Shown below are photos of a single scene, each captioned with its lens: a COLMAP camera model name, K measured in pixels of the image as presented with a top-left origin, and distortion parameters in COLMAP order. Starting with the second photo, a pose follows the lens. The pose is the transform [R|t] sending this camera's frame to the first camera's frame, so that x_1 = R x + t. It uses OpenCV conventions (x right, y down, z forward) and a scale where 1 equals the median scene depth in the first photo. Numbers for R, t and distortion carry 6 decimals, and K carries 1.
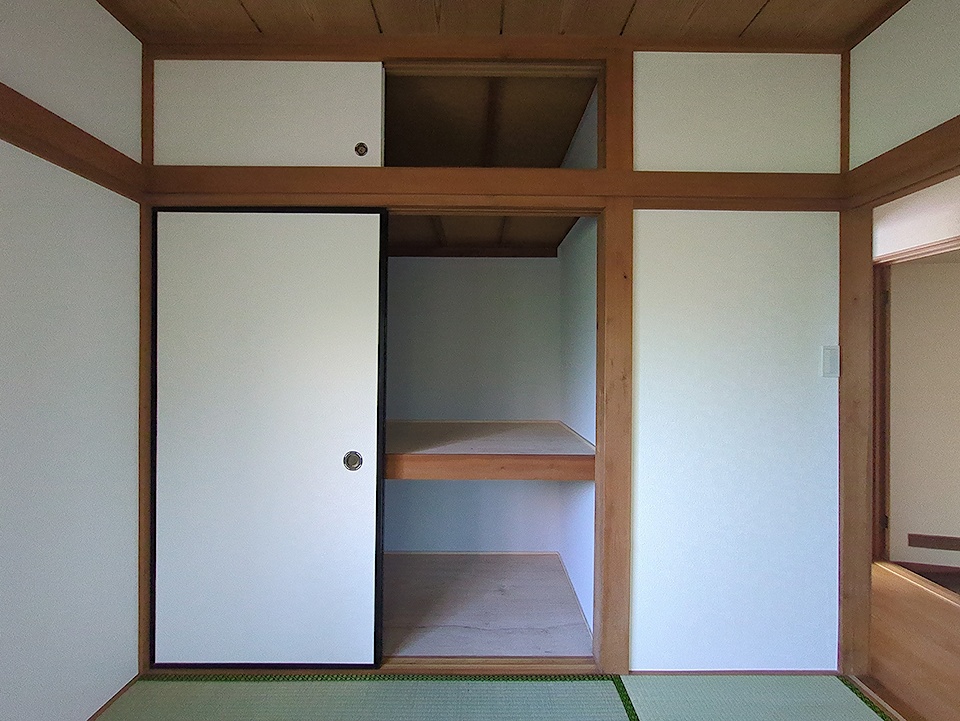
lens RADIAL K [[381.1, 0, 481.6], [0, 381.1, 358.9], [0, 0, 1]] dist [-0.000507, -0.000291]
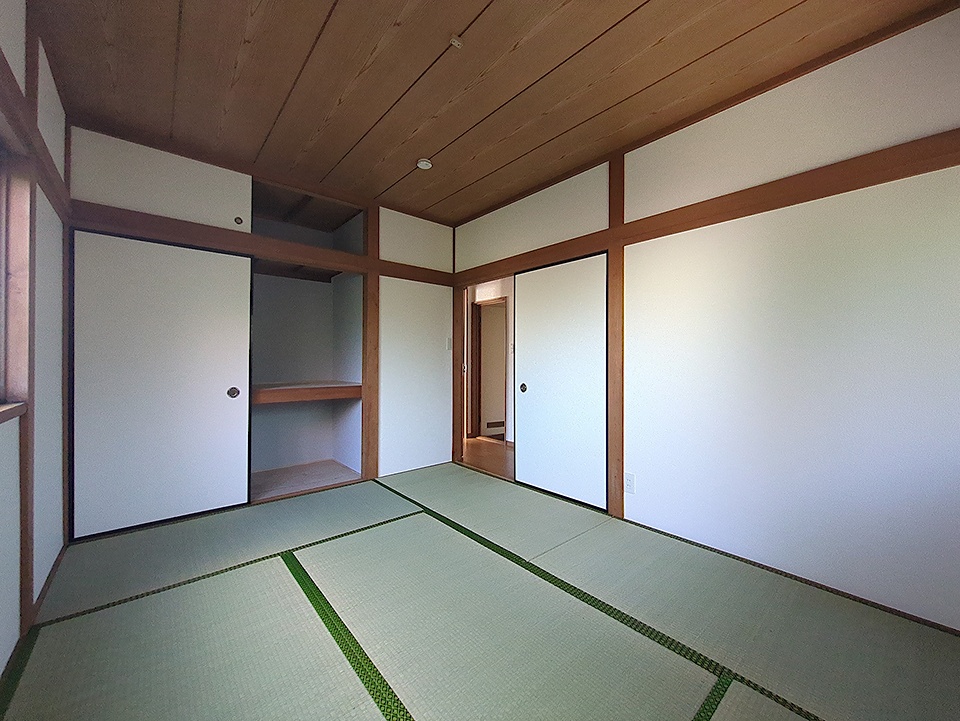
lens RADIAL K [[381.1, 0, 481.6], [0, 381.1, 358.9], [0, 0, 1]] dist [-0.000507, -0.000291]
pose [[0.763222, -0.000340, 0.646136, -0.604231], [0.001147, 0.999999, -0.000829, 0.110946], [-0.646135, 0.001374, 0.763222, -1.129884]]
